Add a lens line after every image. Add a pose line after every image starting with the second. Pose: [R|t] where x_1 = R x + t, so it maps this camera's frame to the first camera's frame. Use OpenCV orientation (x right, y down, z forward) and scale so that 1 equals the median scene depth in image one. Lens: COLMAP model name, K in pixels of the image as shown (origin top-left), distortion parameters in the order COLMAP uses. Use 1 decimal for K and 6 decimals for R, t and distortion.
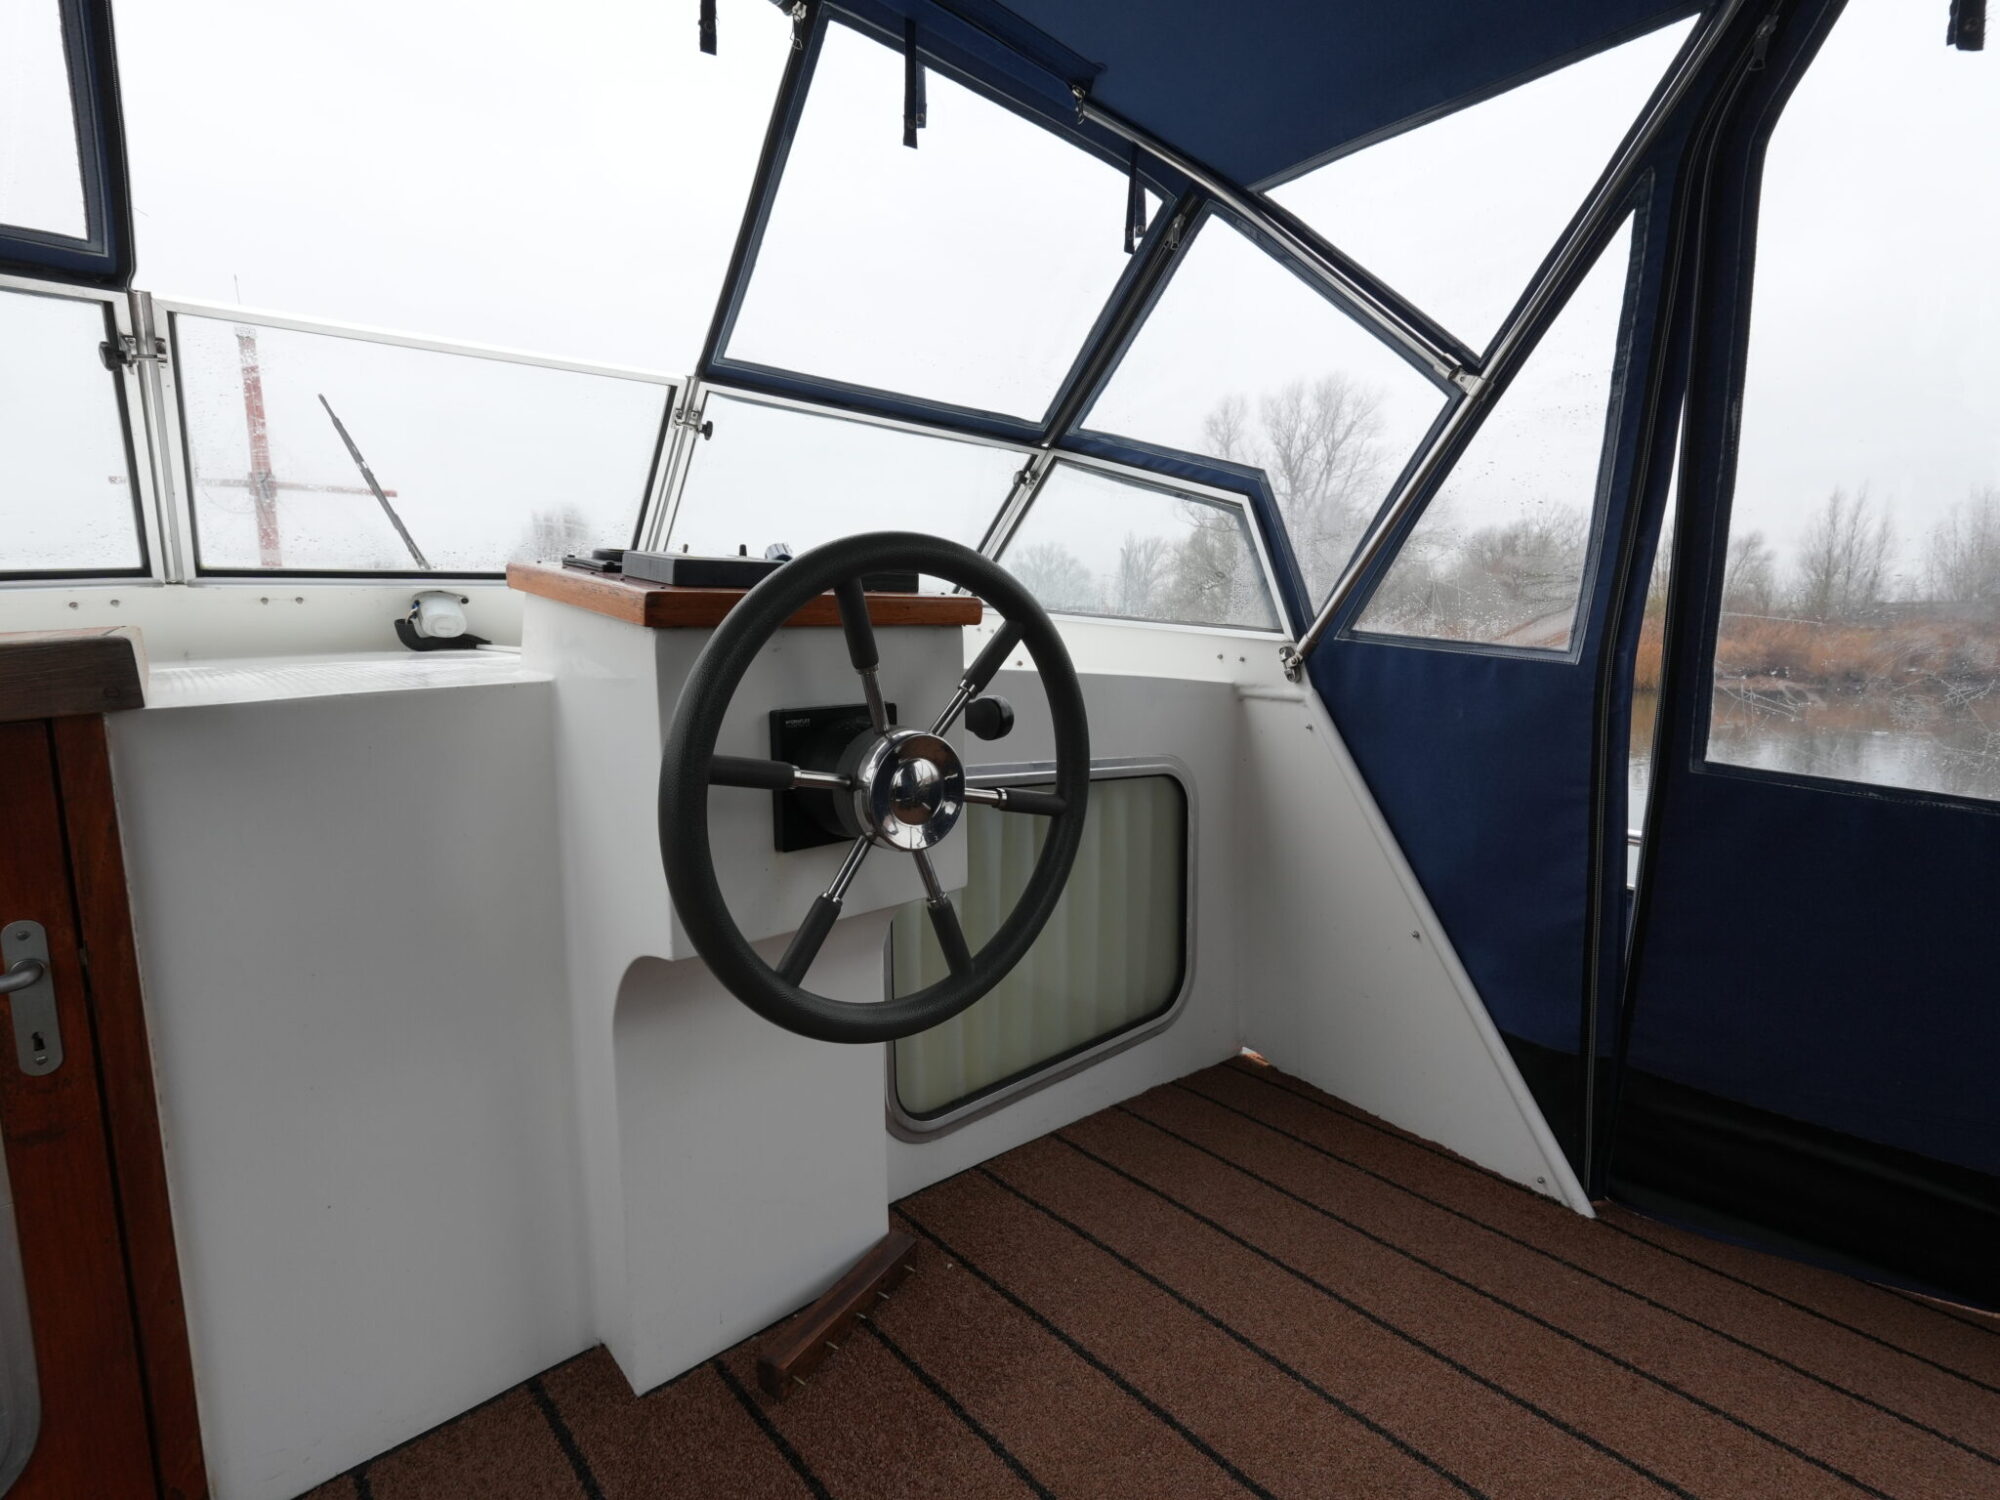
lens RADIAL K [[935.1, 0, 1000.1], [0, 935.1, 739.6], [0, 0, 1]] dist [-0.000129, -0.000587]
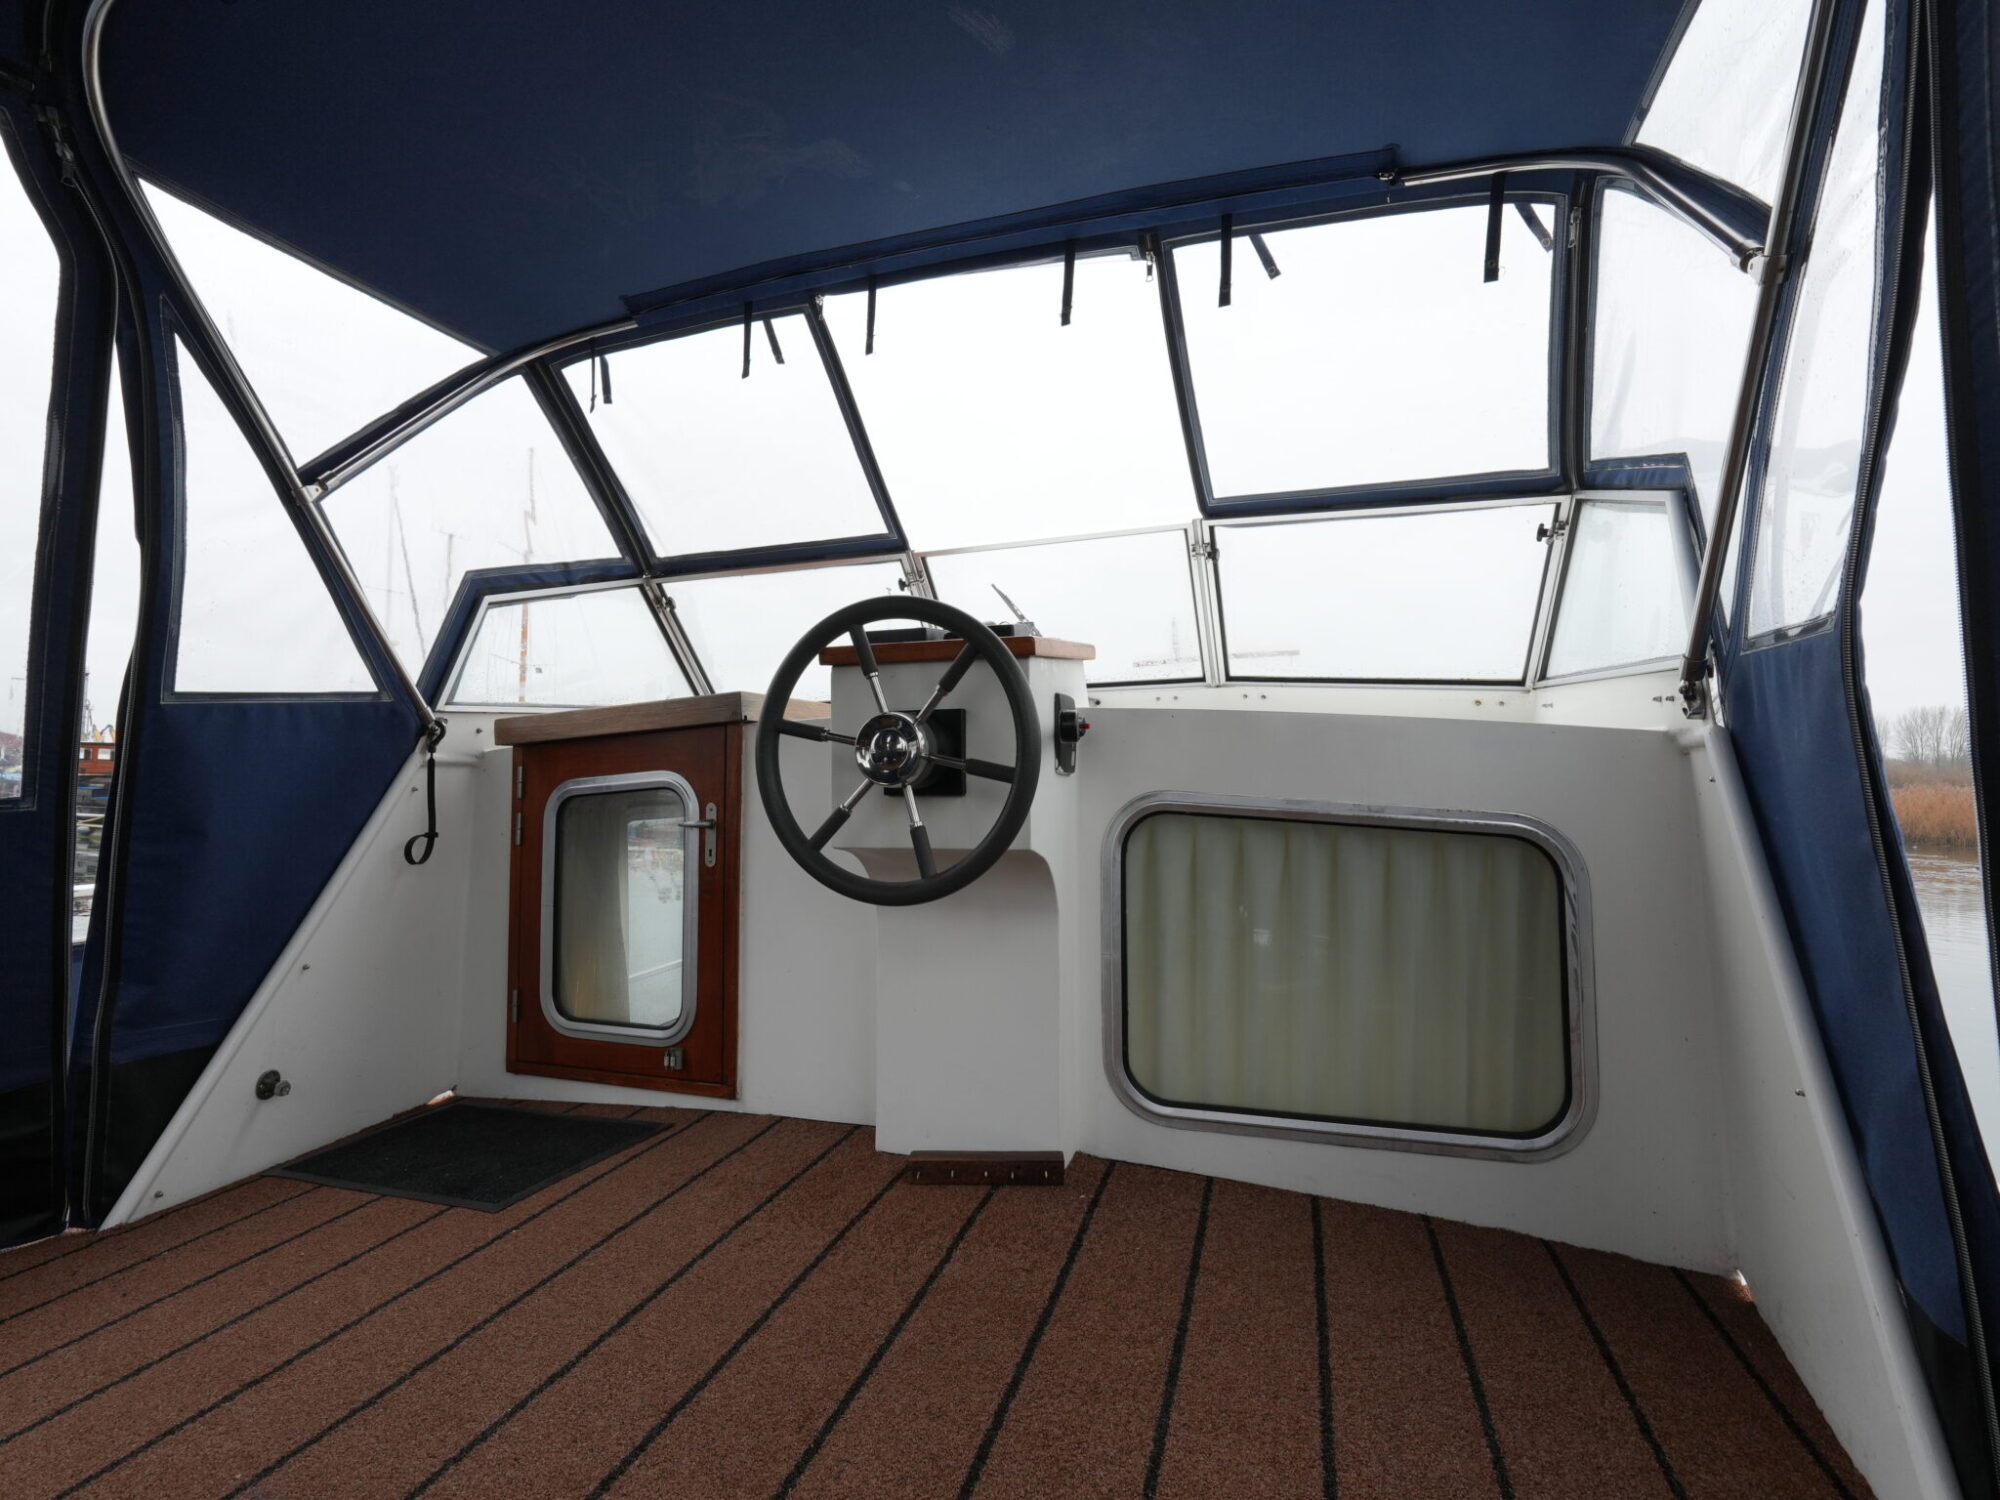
lens RADIAL K [[935.1, 0, 1000.1], [0, 935.1, 739.6], [0, 0, 1]] dist [-0.000129, -0.000587]
pose [[0.496346, -0.040019, -0.867202, 0.679334], [-0.107921, 0.988344, -0.107378, 0.091454], [0.861390, 0.146886, 0.486242, 0.176571]]
